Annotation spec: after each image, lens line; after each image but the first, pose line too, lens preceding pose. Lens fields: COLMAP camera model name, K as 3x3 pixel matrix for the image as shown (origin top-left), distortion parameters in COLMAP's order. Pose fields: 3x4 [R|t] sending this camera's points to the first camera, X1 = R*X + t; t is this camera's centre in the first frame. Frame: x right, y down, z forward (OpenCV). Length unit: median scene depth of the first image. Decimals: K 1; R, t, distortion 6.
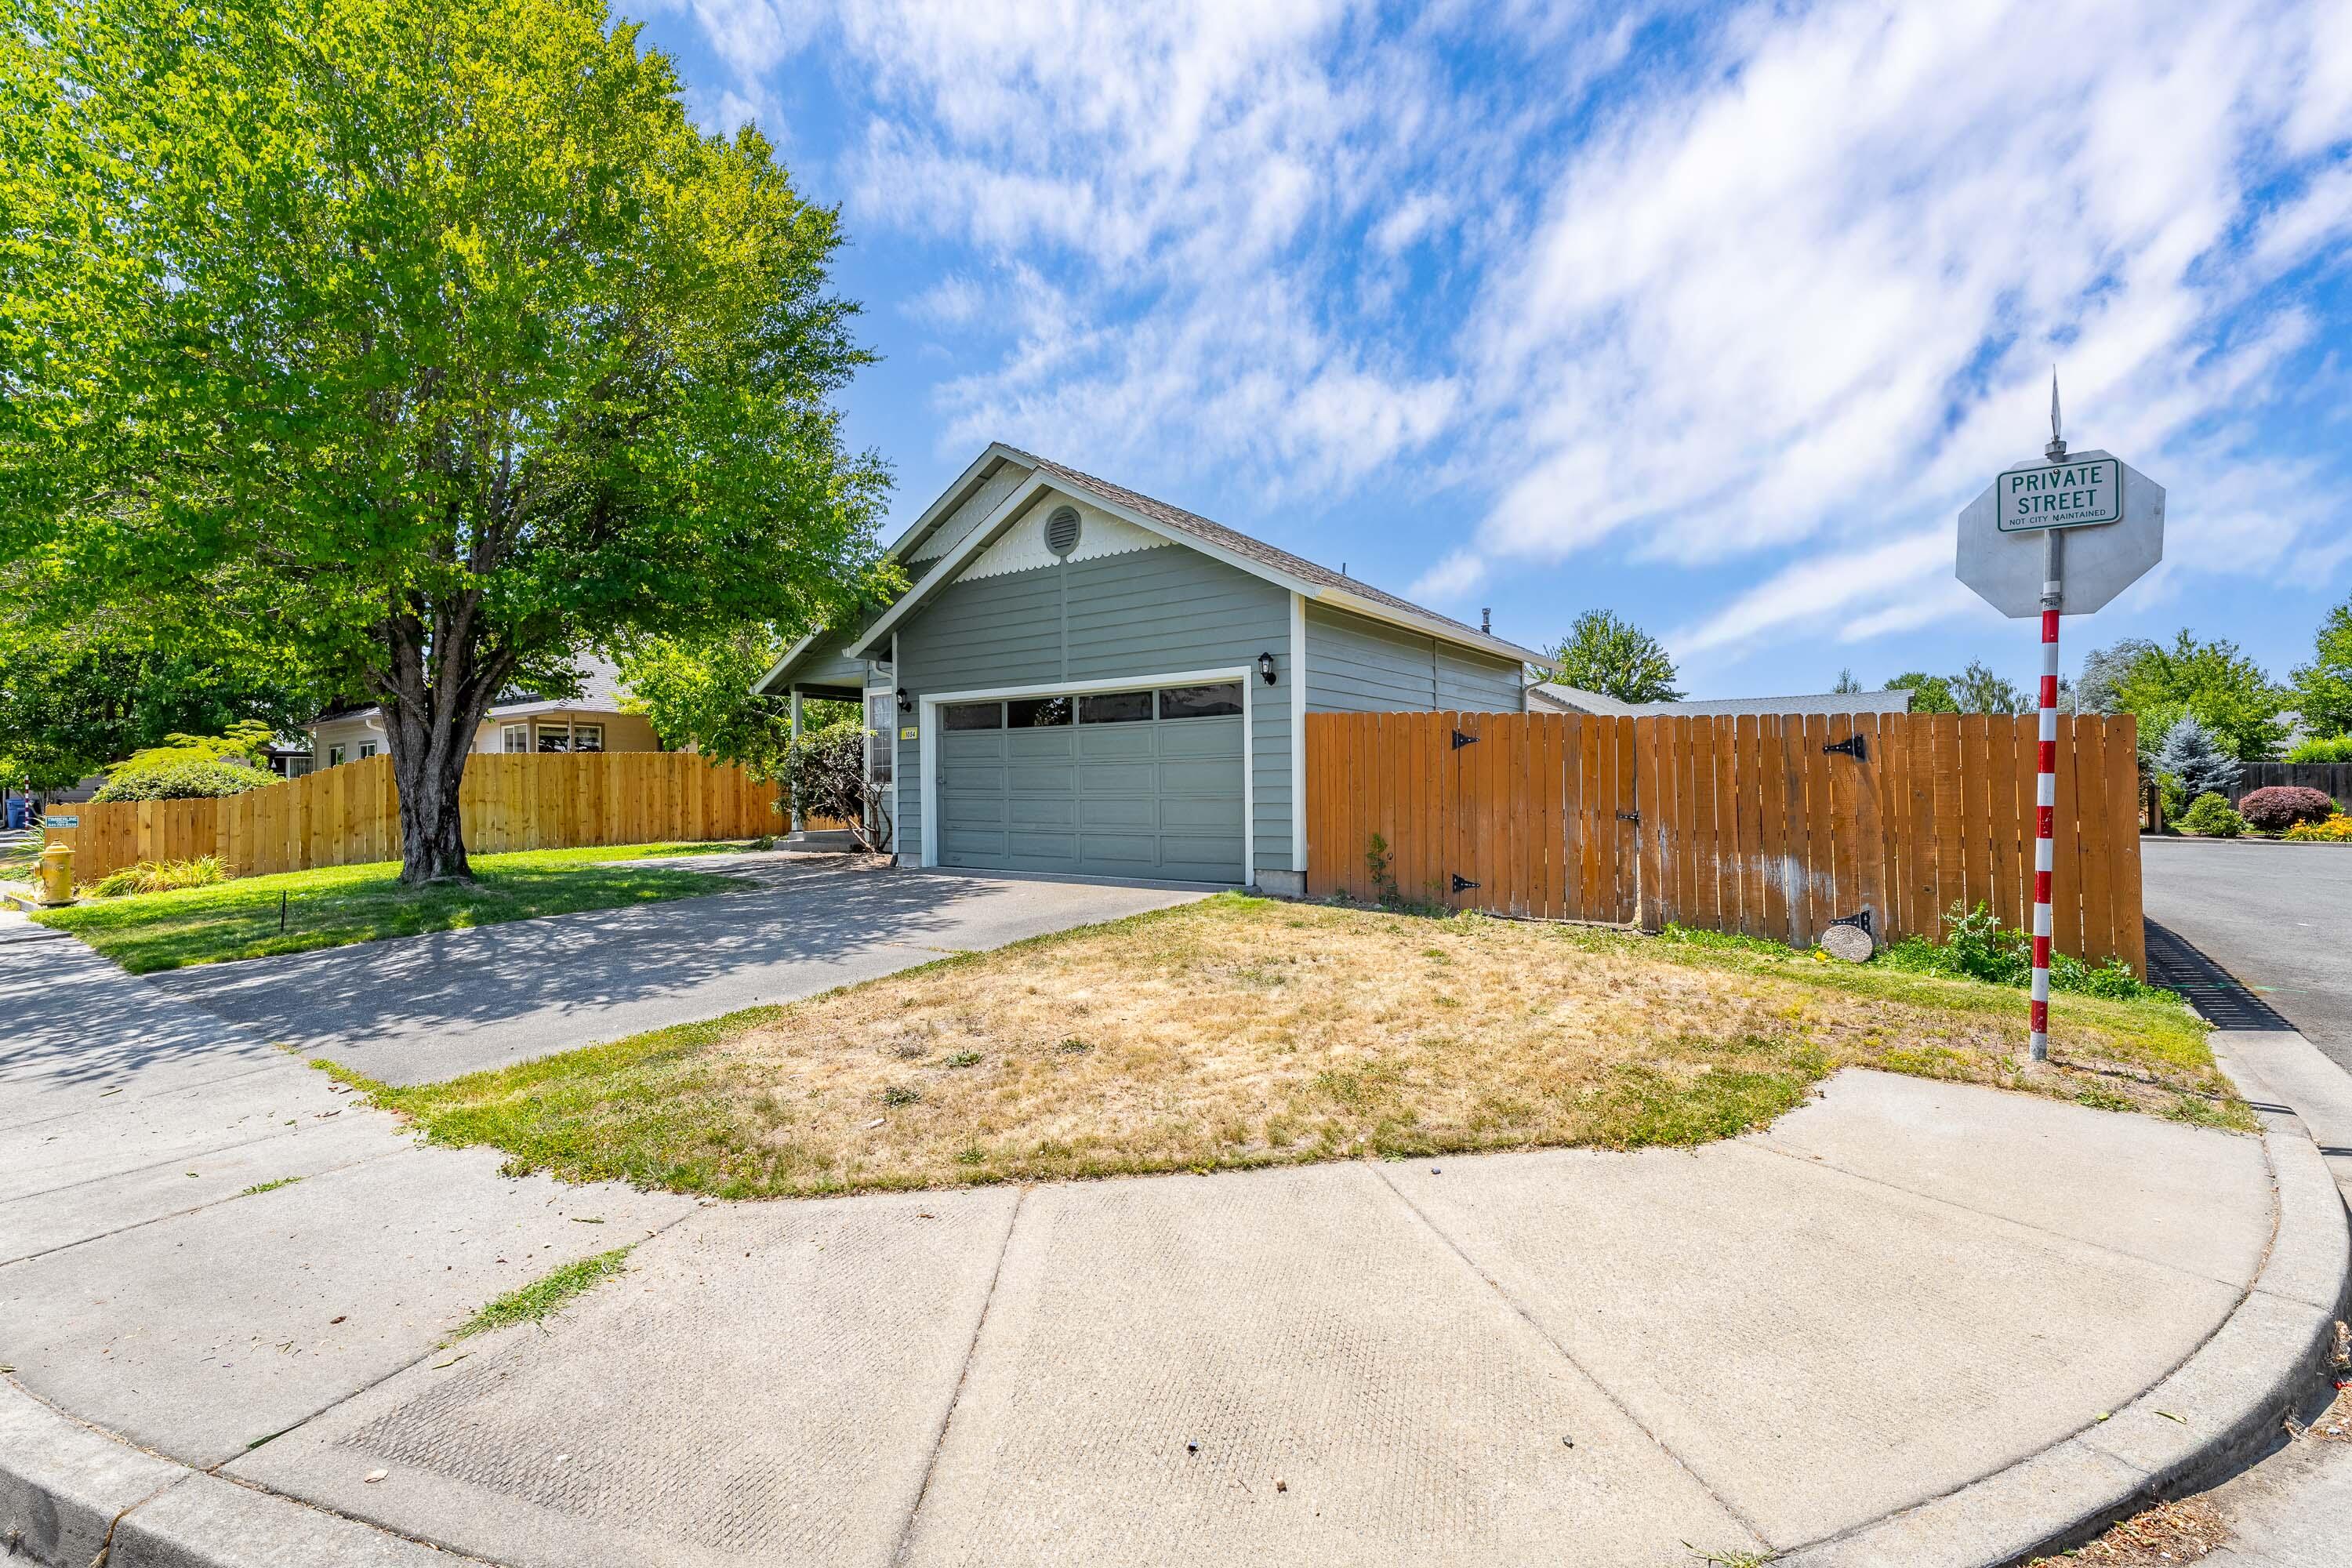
lens RADIAL K [[1085.3, 0, 1173.7], [0, 1085.3, 808.4], [0, 0, 1]] dist [0.001051, 0.000125]
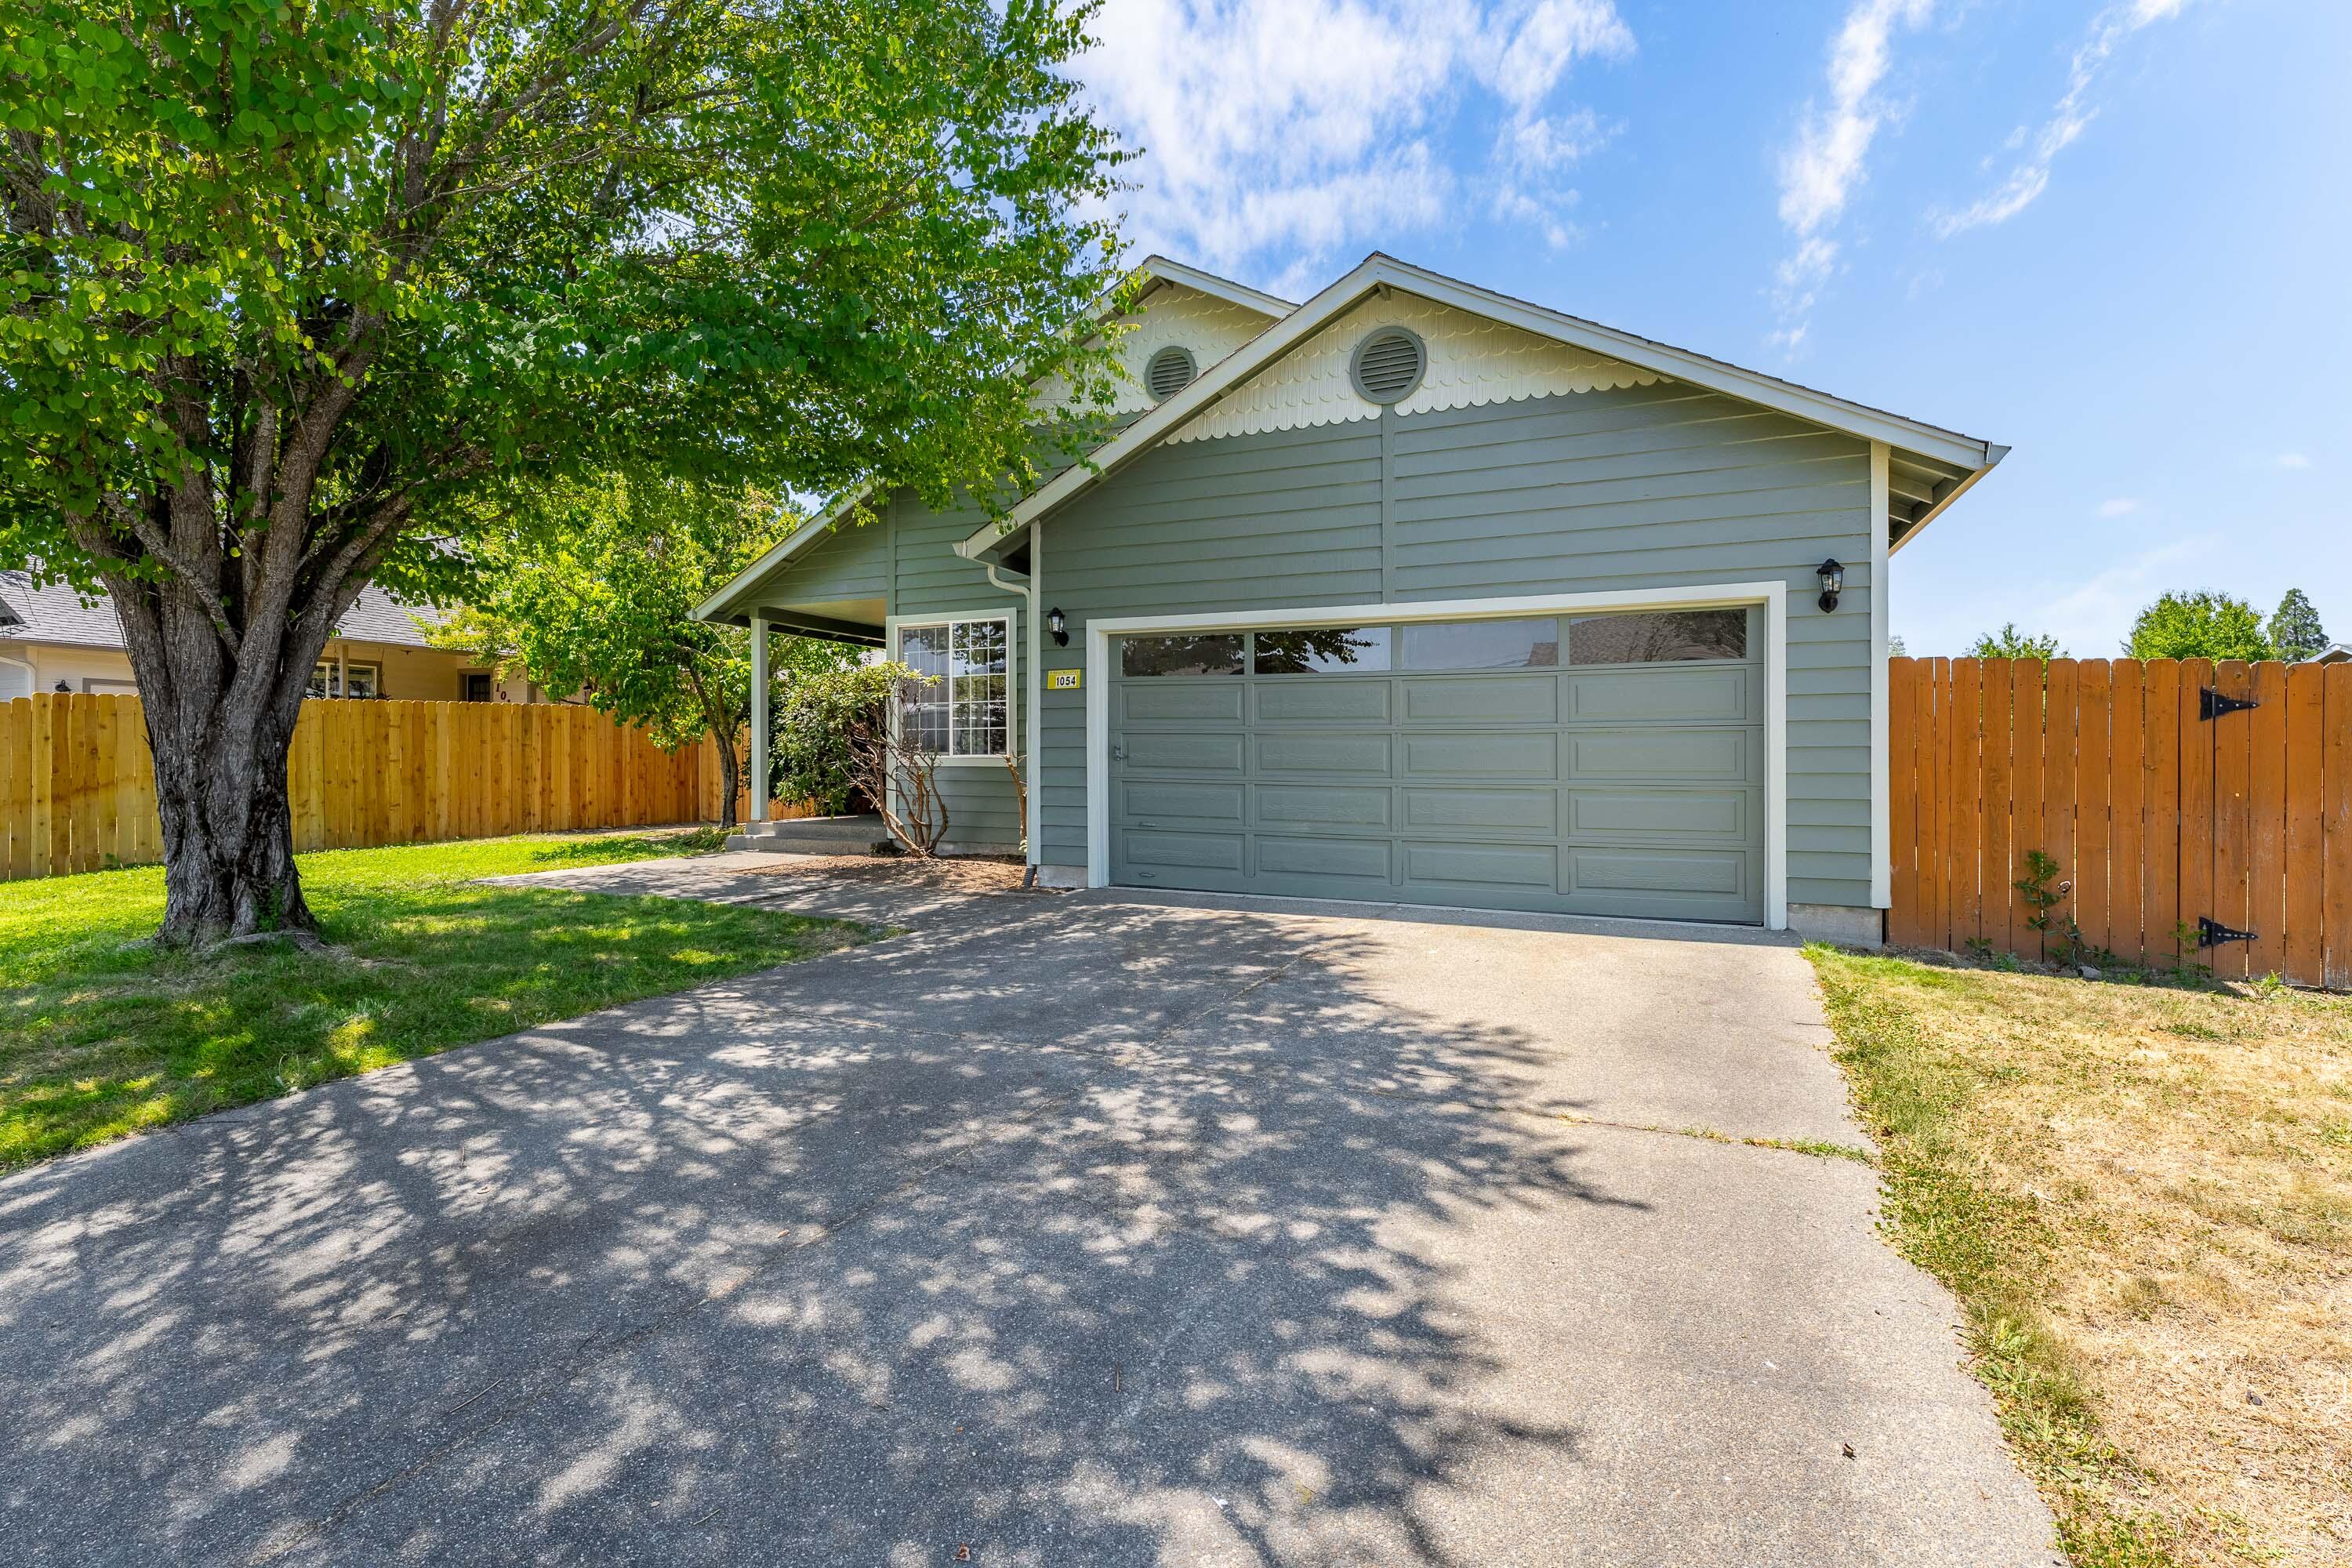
lens RADIAL K [[1078.7, 0, 1176.0], [0, 1078.7, 784.0], [0, 0, 1]] dist [-0.000881, -0.000569]
pose [[0.975474, 0.006701, 0.220012, -0.356141], [-0.007813, 0.999961, 0.004184, -0.011541], [-0.219975, -0.005800, 0.975488, 0.403692]]
